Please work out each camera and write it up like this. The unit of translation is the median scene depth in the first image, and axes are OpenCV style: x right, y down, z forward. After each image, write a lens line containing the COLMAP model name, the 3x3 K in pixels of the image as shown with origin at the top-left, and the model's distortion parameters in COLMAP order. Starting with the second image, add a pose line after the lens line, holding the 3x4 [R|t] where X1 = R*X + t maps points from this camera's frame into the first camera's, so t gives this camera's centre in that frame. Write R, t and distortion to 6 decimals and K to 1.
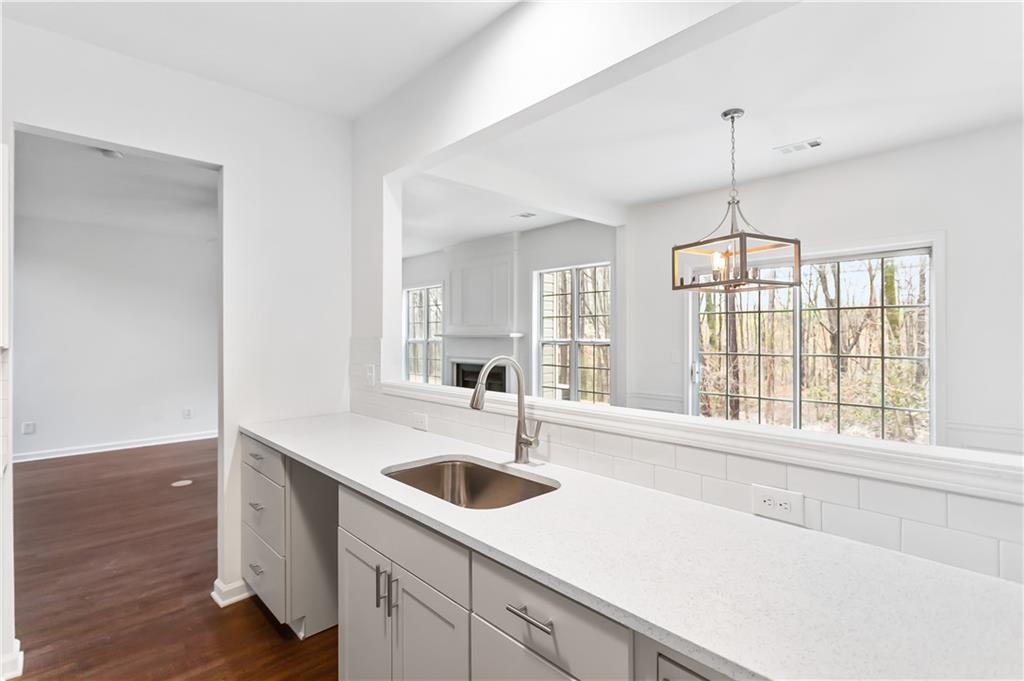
lens RADIAL K [[489.4, 0, 510.4], [0, 489.4, 333.7], [0, 0, 1]] dist [-0.000014, 0.000601]
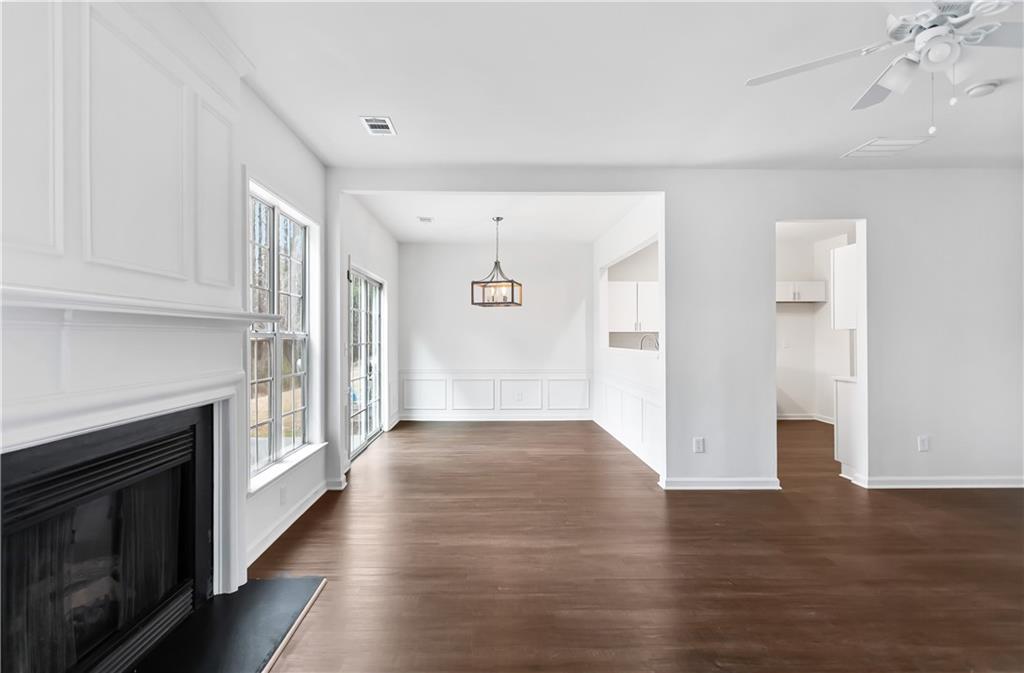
lens RADIAL K [[501.4, 0, 488.8], [0, 501.4, 334.1], [0, 0, 1]] dist [0.002182, 0.000459]
pose [[-0.734954, 0.008711, 0.678061, -1.018945], [0.003662, 0.999954, -0.008878, 0.049256], [-0.678107, -0.004042, -0.734952, 2.826887]]
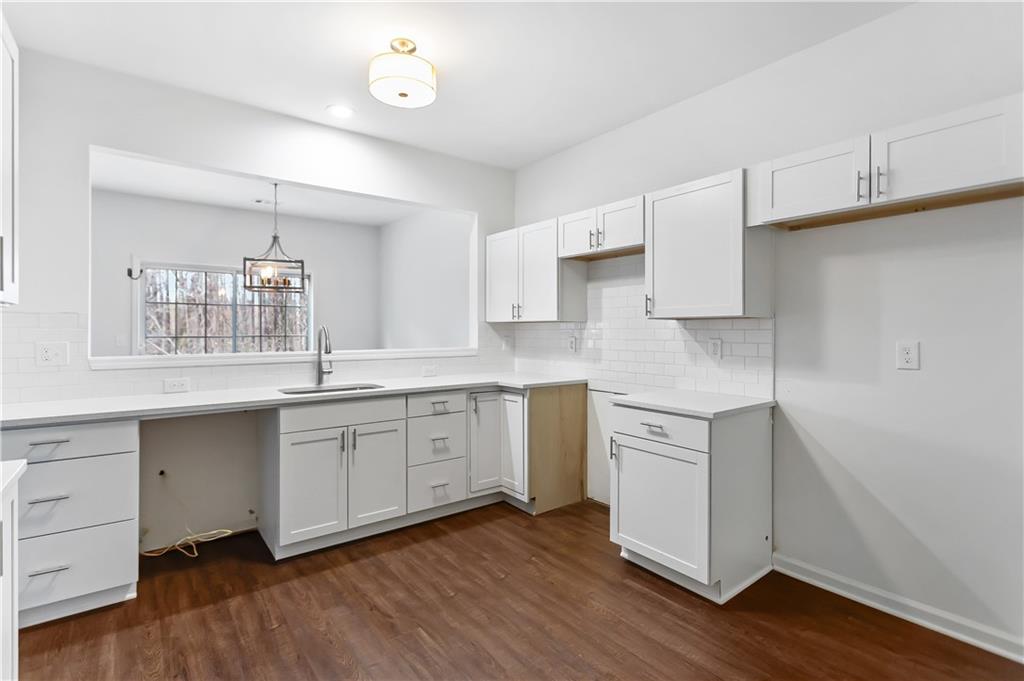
lens RADIAL K [[486.9, 0, 513.6], [0, 486.9, 334.6], [0, 0, 1]] dist [-0.001166, -0.000429]
pose [[0.092536, -0.004401, 0.995700, -1.179050], [-0.003240, 0.999984, 0.004721, 0.046166], [-0.995704, -0.003663, 0.092520, 0.084595]]
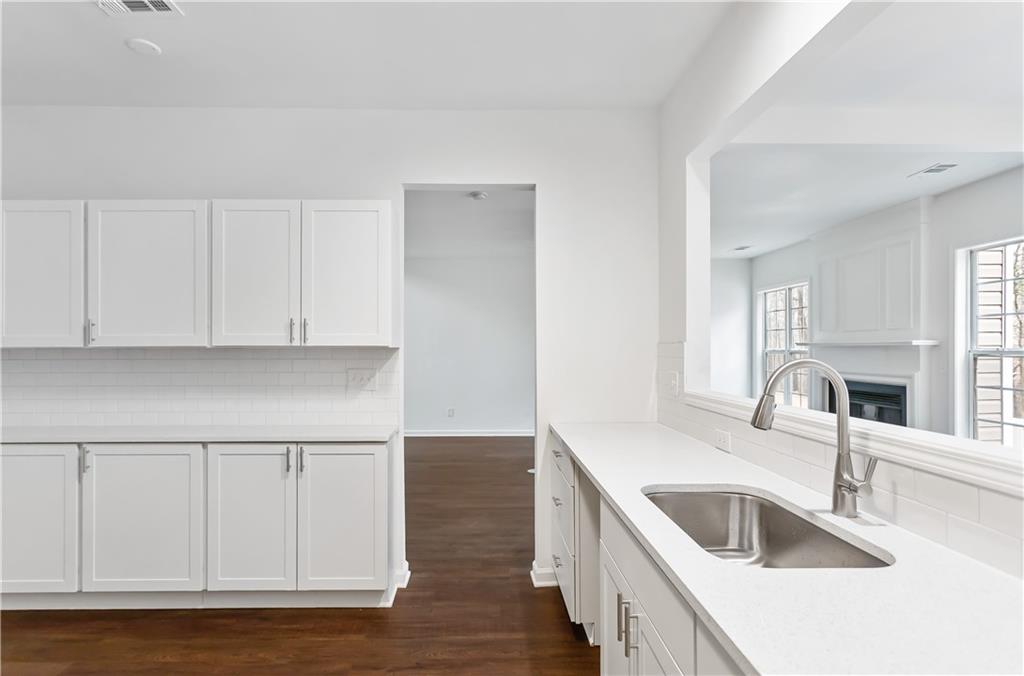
lens RADIAL K [[498.8, 0, 493.2], [0, 498.8, 345.3], [0, 0, 1]] dist [-0.000972, -0.000065]
pose [[0.738684, -0.002192, -0.674048, 0.090741], [0.001114, 0.999997, -0.002030, 0.018399], [0.674051, 0.000749, 0.738685, 0.105838]]
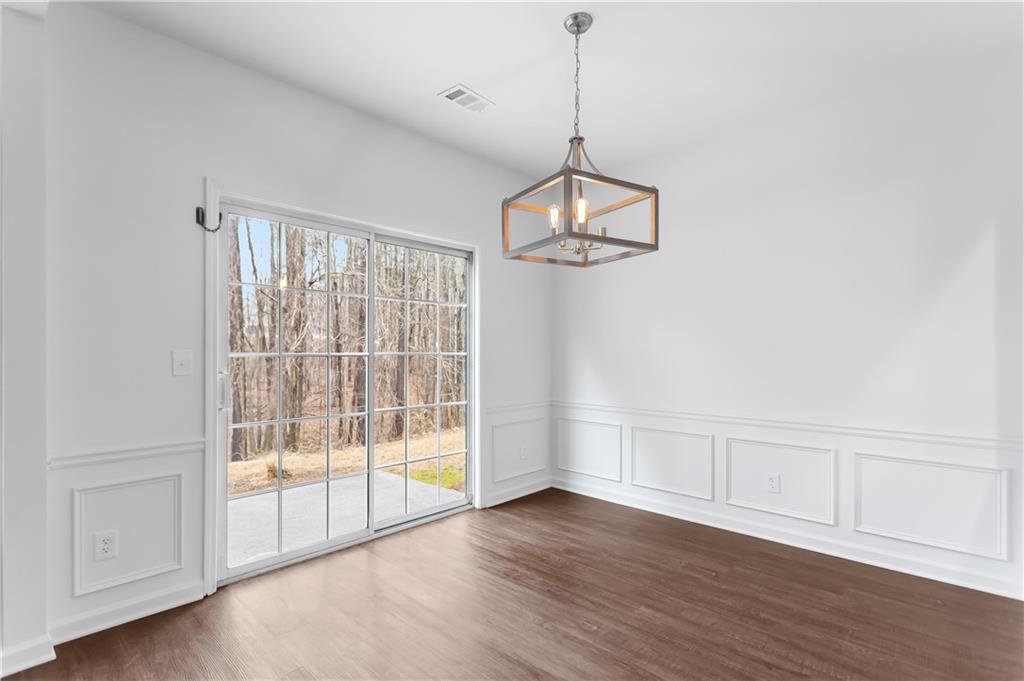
lens RADIAL K [[492.2, 0, 512.0], [0, 492.2, 340.5], [0, 0, 1]] dist [-0.000933, 0.000212]
pose [[-0.062987, 0.023678, 0.997733, -0.327555], [-0.001262, 0.999716, -0.023804, 0.066367], [-0.998014, -0.002758, -0.062939, 1.278372]]
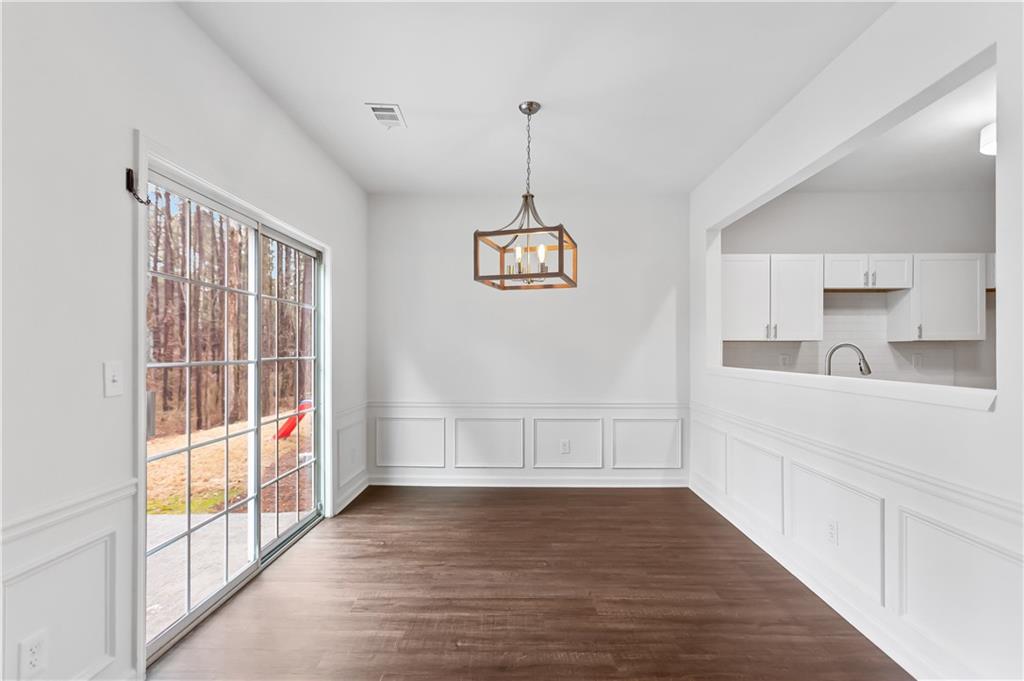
lens RADIAL K [[486.9, 0, 513.6], [0, 486.9, 334.6], [0, 0, 1]] dist [-0.001166, -0.000429]
pose [[-0.718077, 0.021716, 0.695624, -0.227663], [-0.001187, 0.999473, -0.032427, 0.048164], [-0.695962, -0.024111, -0.717673, 1.919596]]
